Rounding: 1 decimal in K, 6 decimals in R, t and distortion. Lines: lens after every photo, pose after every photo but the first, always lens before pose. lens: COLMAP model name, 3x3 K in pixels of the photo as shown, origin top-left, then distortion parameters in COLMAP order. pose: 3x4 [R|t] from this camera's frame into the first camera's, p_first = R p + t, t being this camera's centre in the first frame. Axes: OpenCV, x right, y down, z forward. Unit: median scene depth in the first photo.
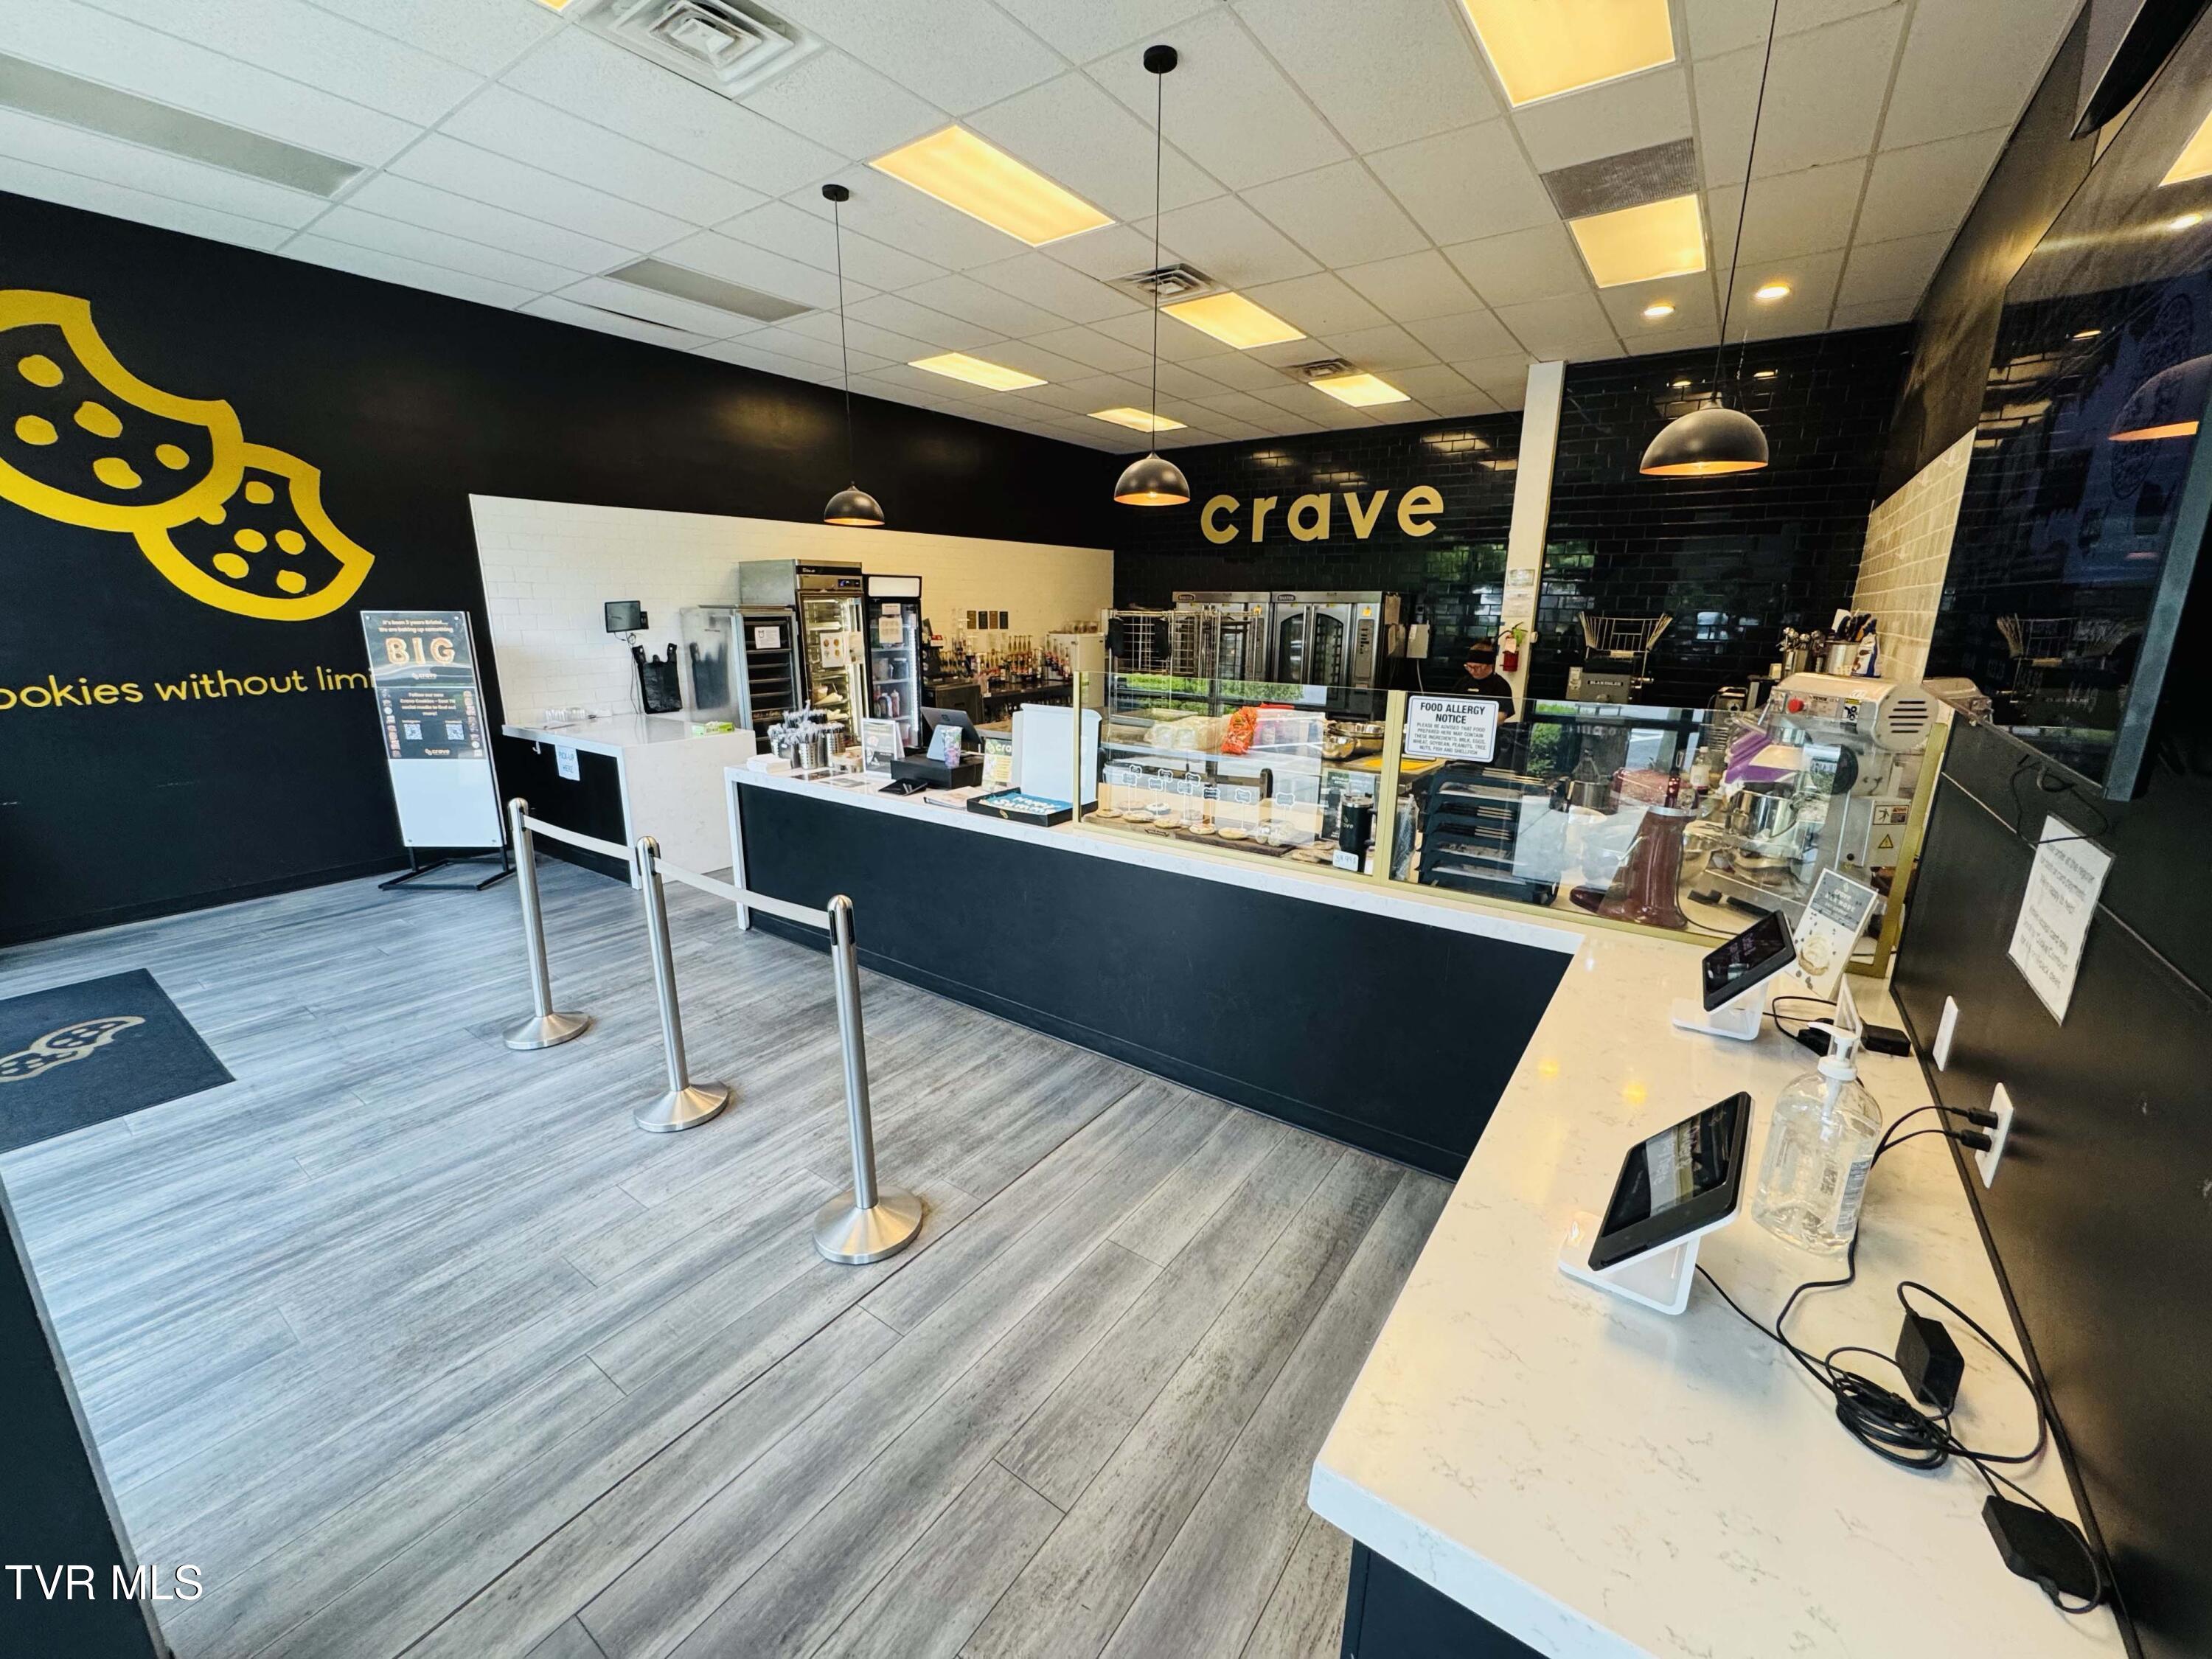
lens RADIAL K [[883.8, 0, 1104.1], [0, 883.8, 824.1], [0, 0, 1]] dist [-0.003327, -0.000142]
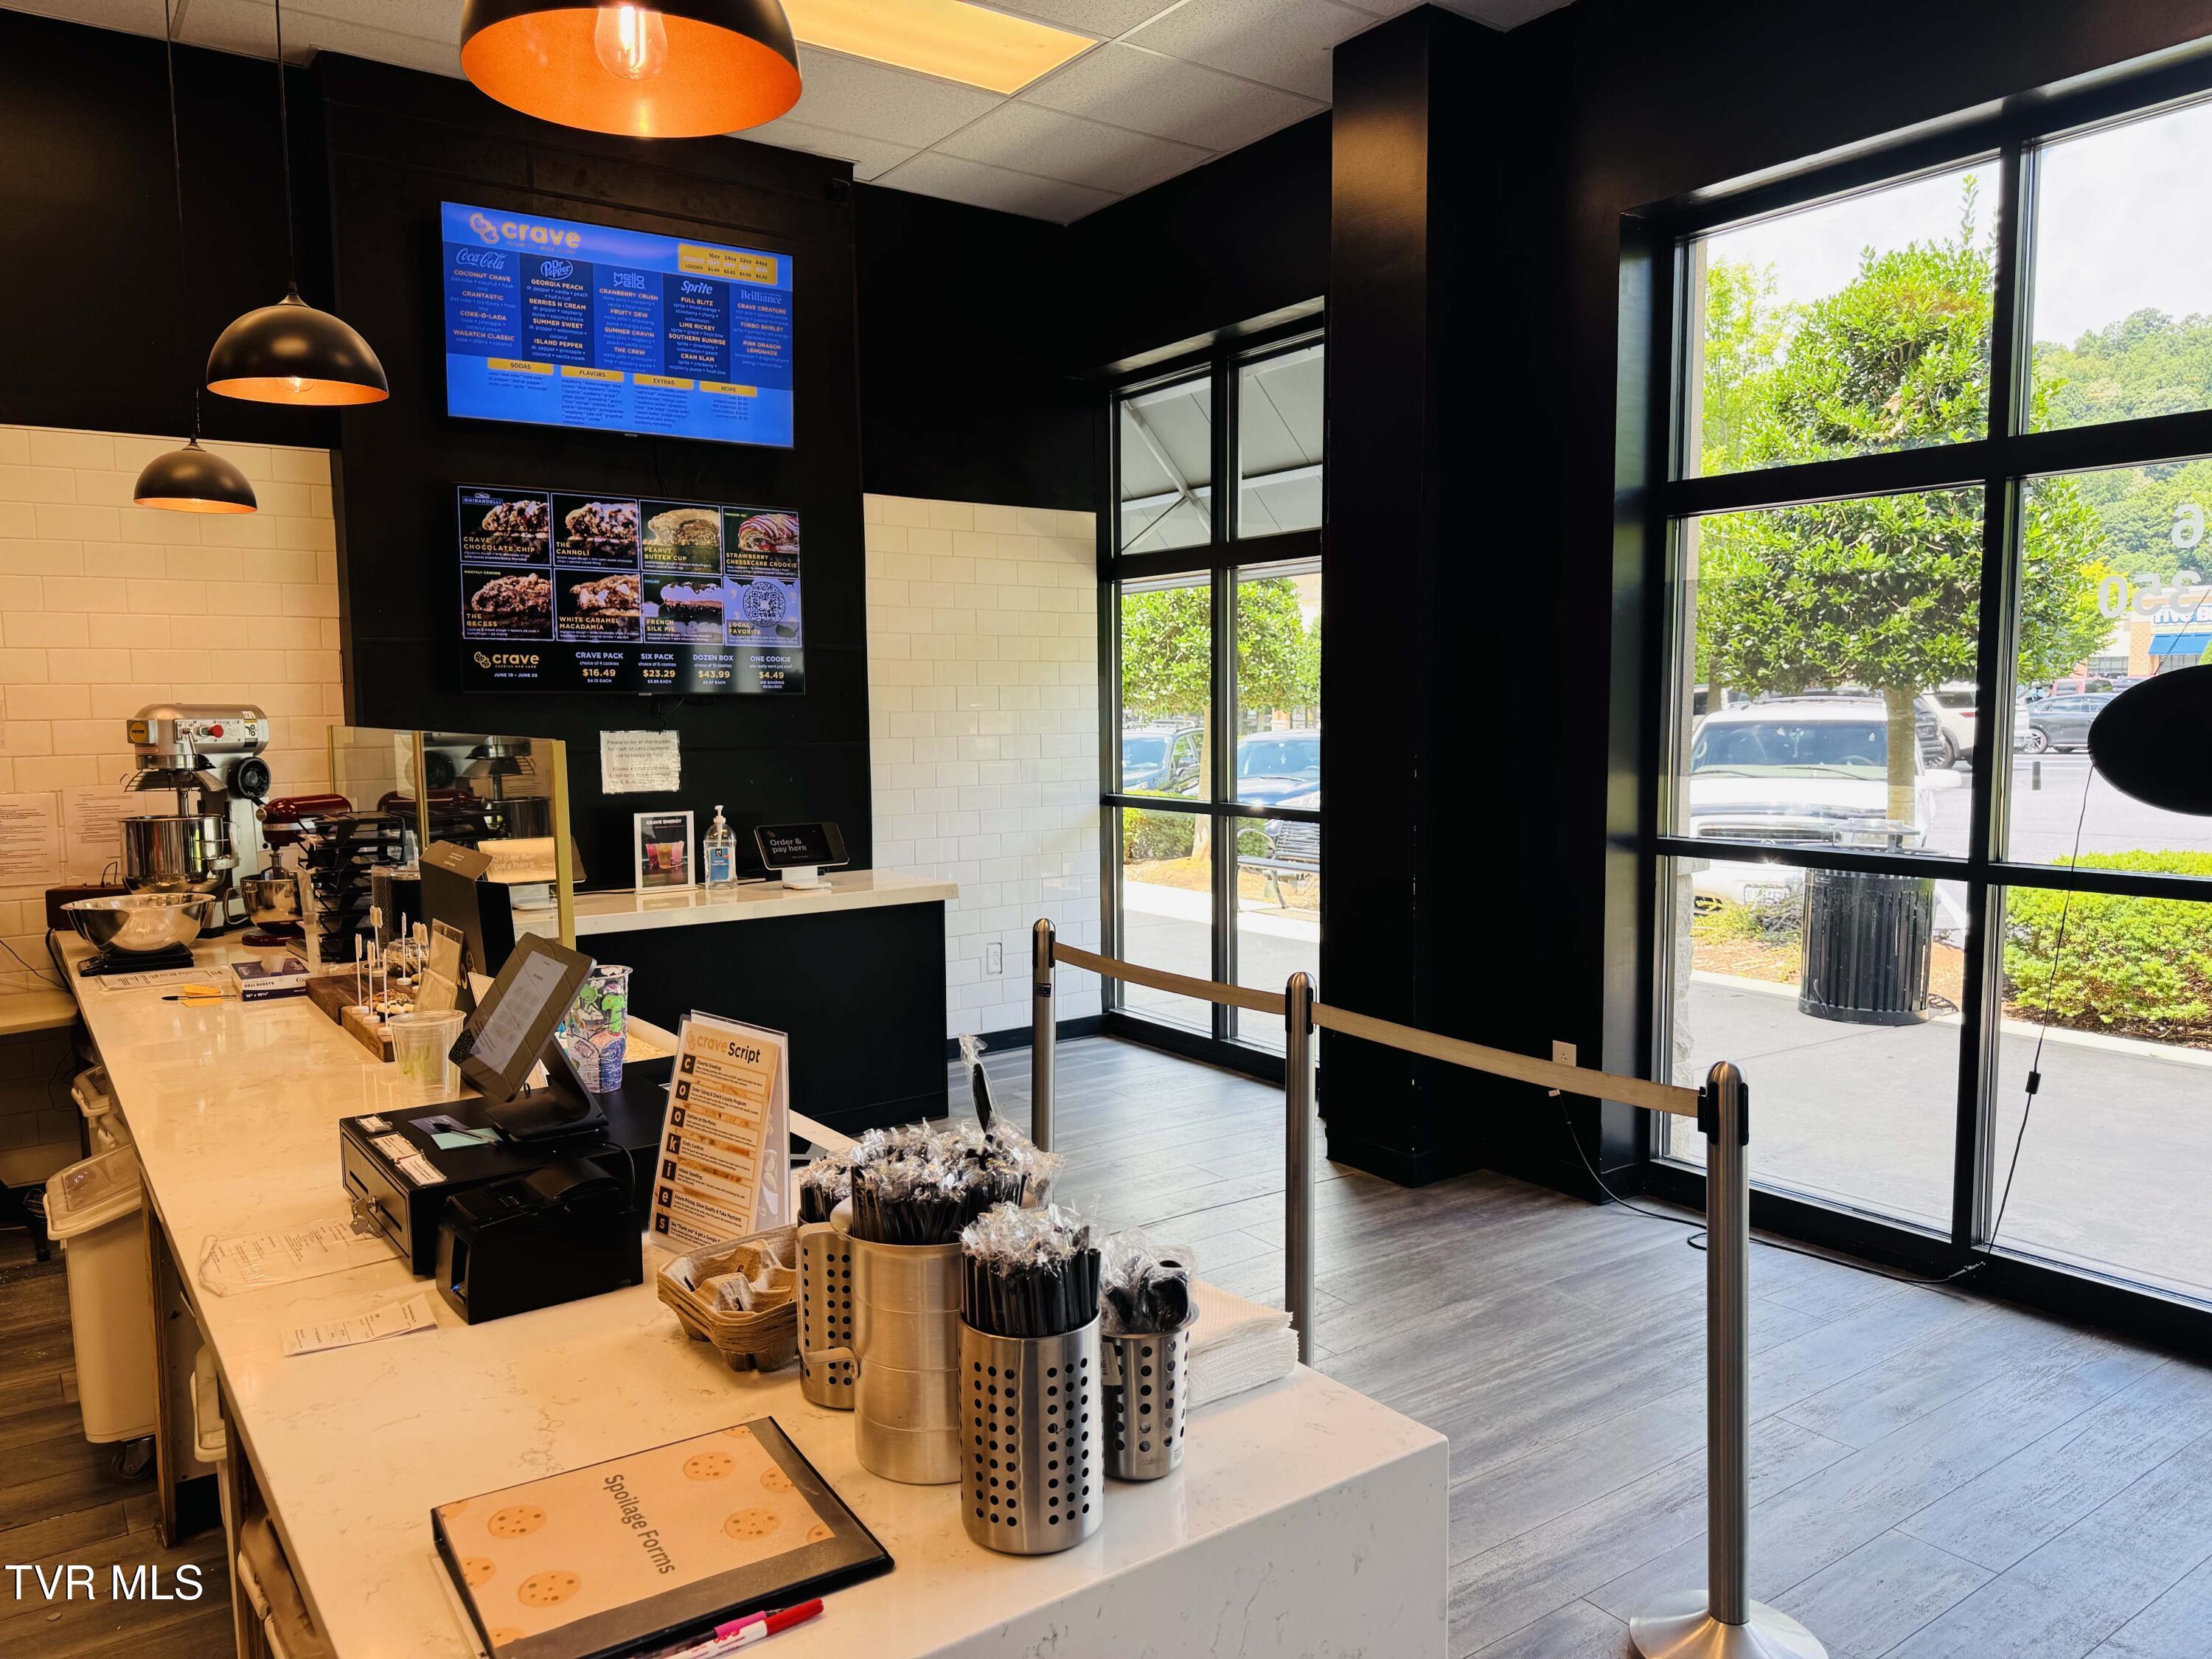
lens RADIAL K [[1566.7, 0, 1107.7], [0, 1566.7, 850.2], [0, 0, 1]] dist [0.031224, -0.004253]
pose [[-0.946650, -0.033778, 0.320490, -0.550628], [0.076961, 0.942021, 0.326608, -0.337886], [-0.312940, 0.333849, -0.889164, 1.502338]]
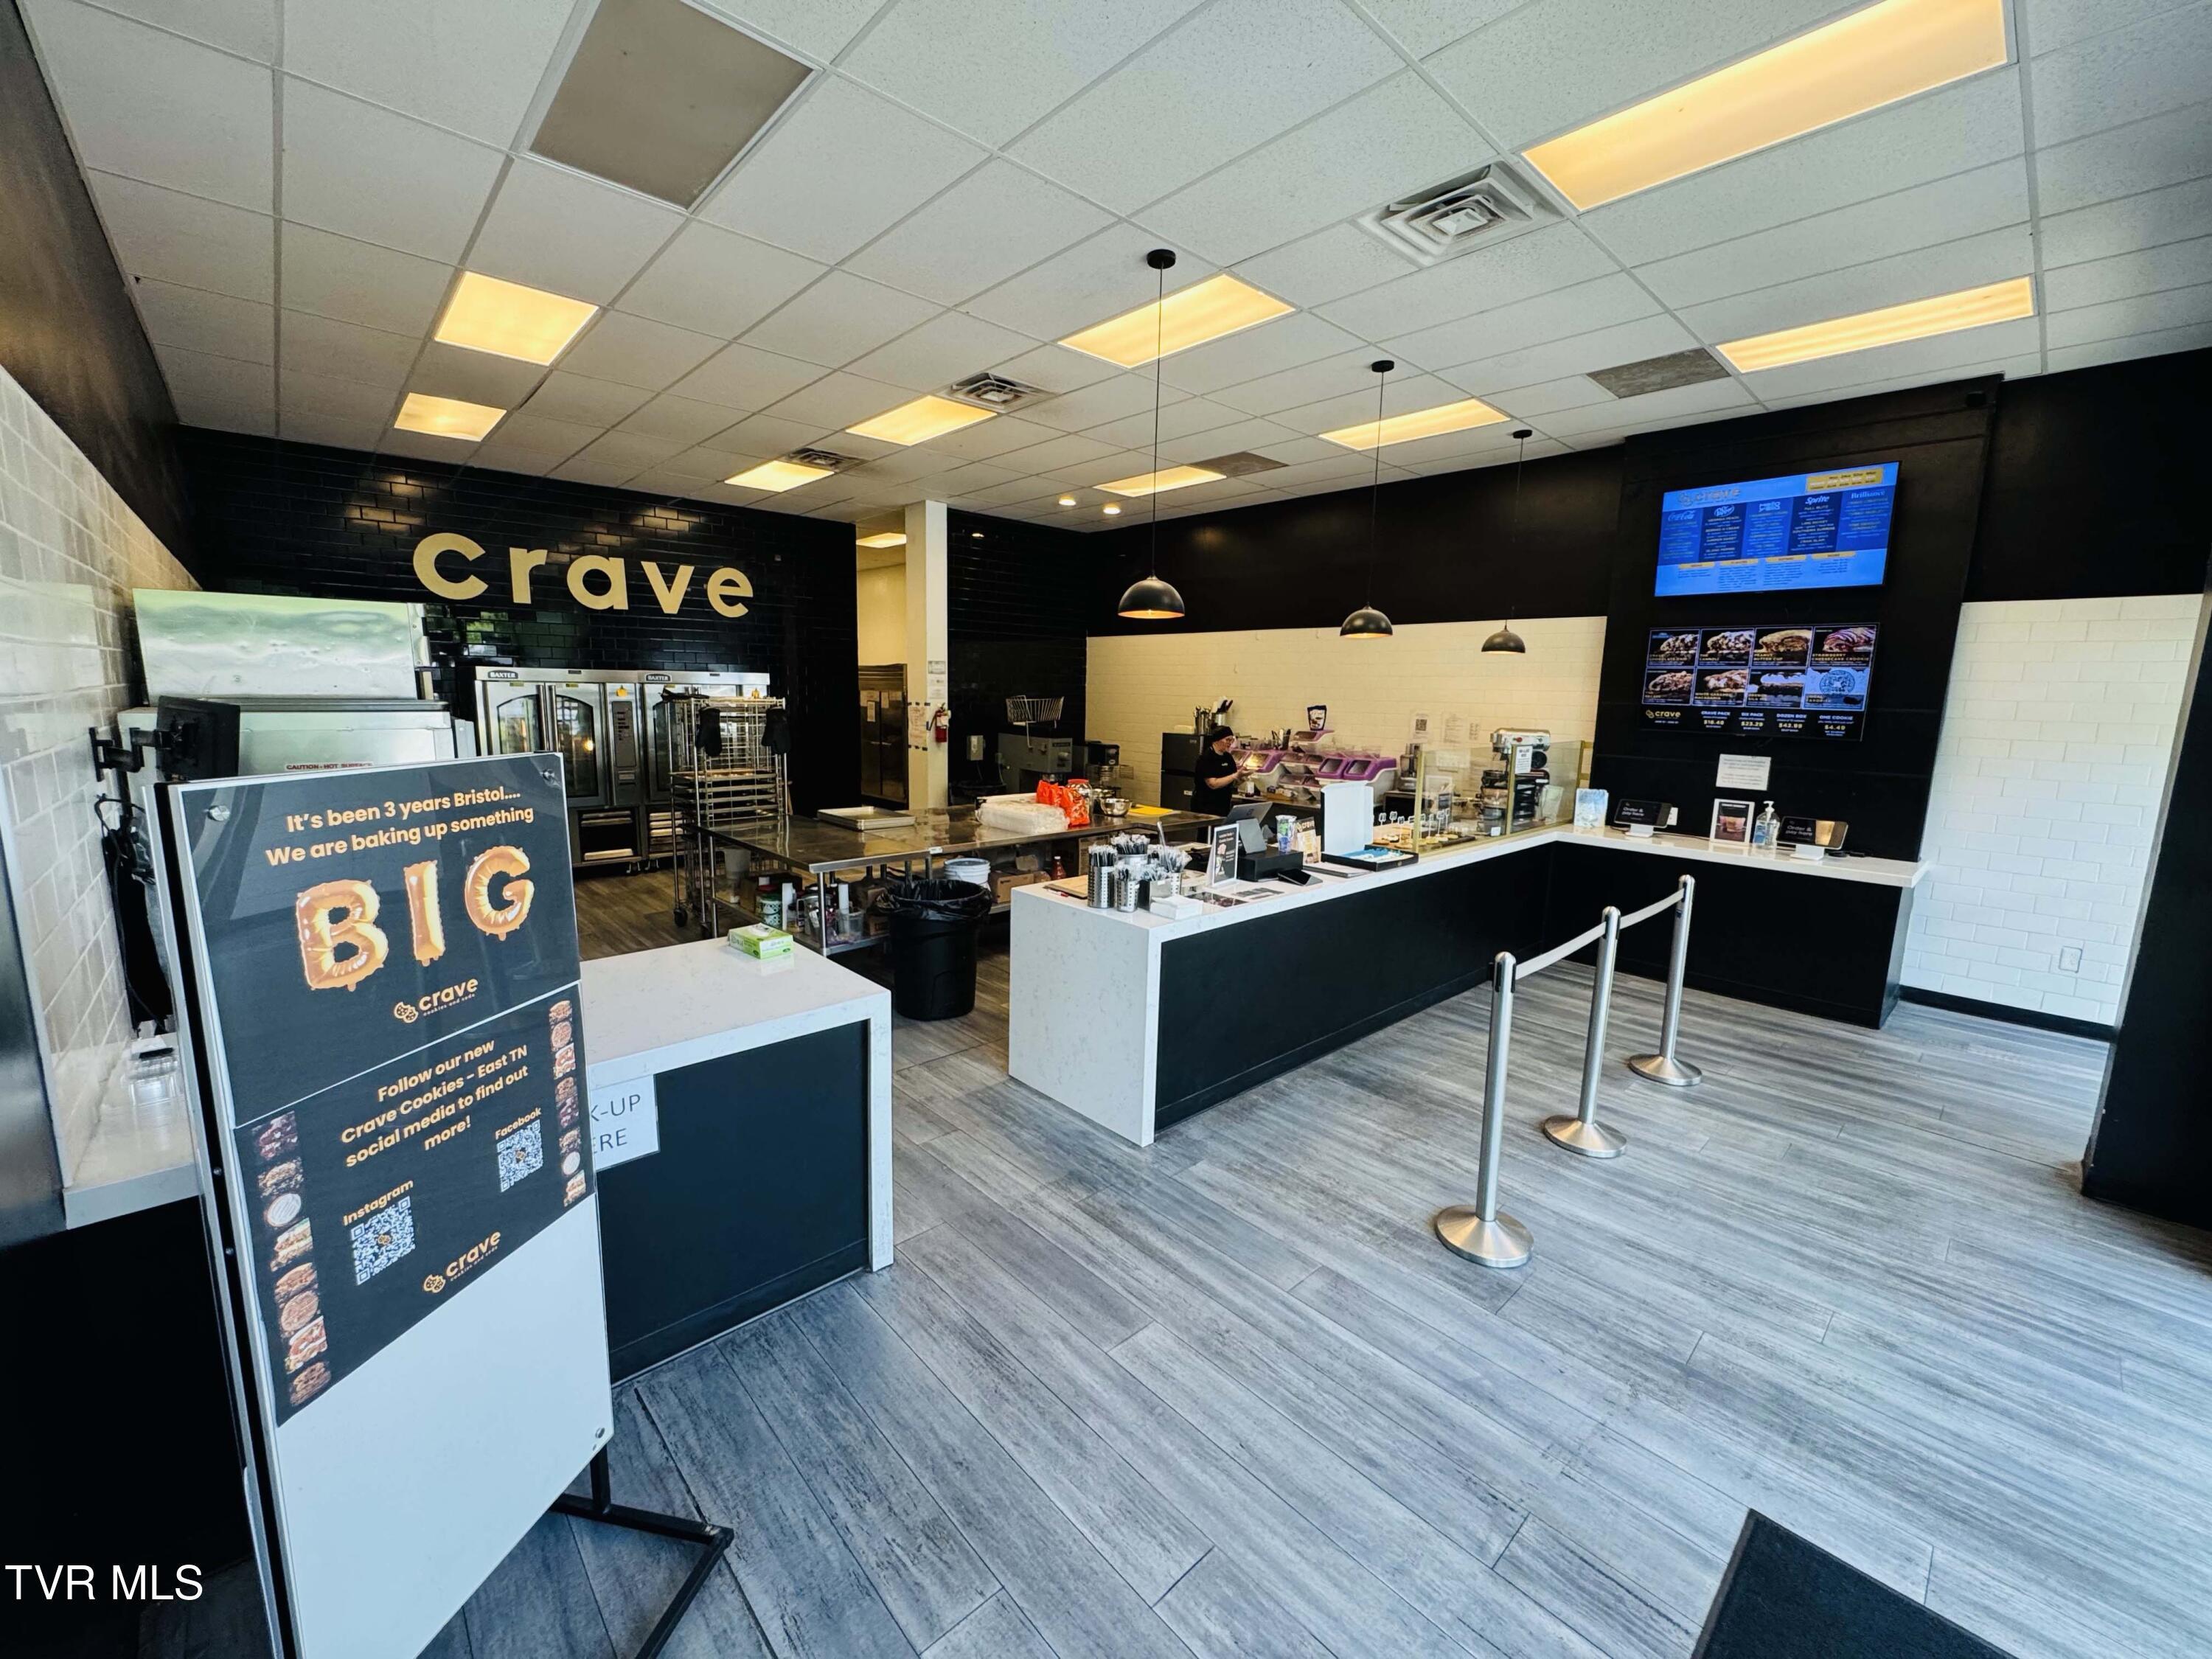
lens RADIAL K [[883.8, 0, 1107.6], [0, 883.8, 823.2], [0, 0, 1]] dist [-0.003327, -0.000142]
pose [[0.200127, -0.151119, 0.968046, -1.342727], [0.218422, 0.970050, 0.106277, -0.279176], [-0.955113, 0.190173, 0.227141, 1.008669]]
